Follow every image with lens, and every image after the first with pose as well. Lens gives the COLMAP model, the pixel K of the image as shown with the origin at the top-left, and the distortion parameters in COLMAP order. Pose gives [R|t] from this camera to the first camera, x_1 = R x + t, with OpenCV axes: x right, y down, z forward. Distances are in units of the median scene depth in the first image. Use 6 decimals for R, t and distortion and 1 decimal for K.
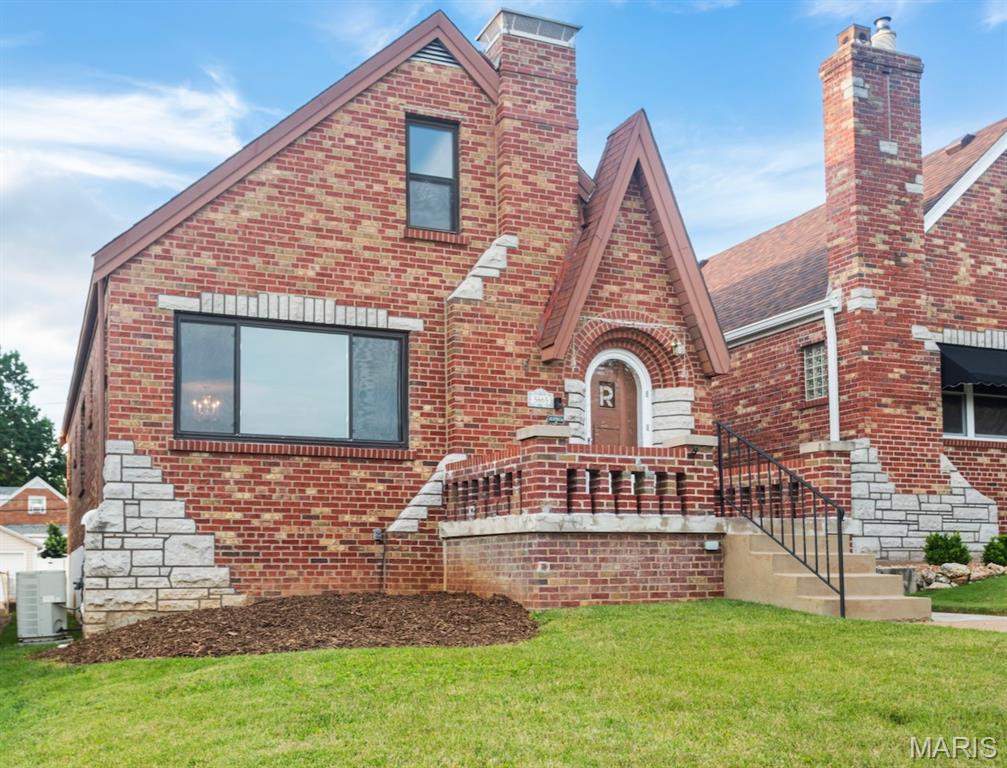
lens RADIAL K [[1440.4, 0, 503.1], [0, 1440.4, 386.7], [0, 0, 1]] dist [-0.017844, 0.000000]
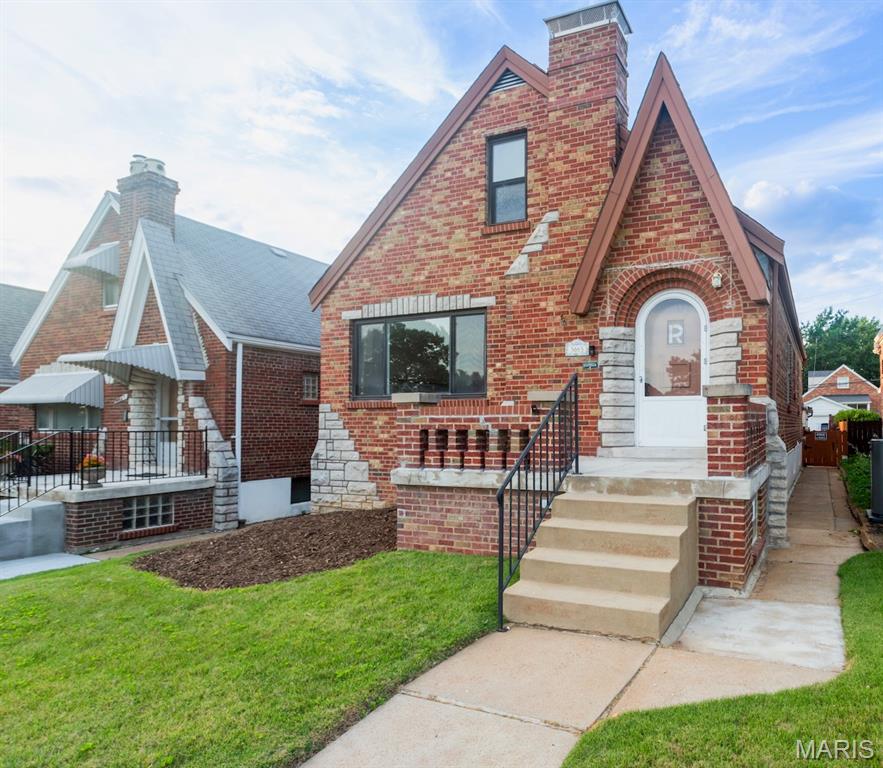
lens RADIAL K [[723.4, 0, 440.5], [0, 723.4, 382.4], [0, 0, 1]] dist [-0.043528, 0.018492]
pose [[0.522504, -0.040745, -0.851663, 0.470746], [0.129356, 0.991083, 0.031947, 0.002842], [0.842767, -0.126860, 0.523115, 0.617133]]
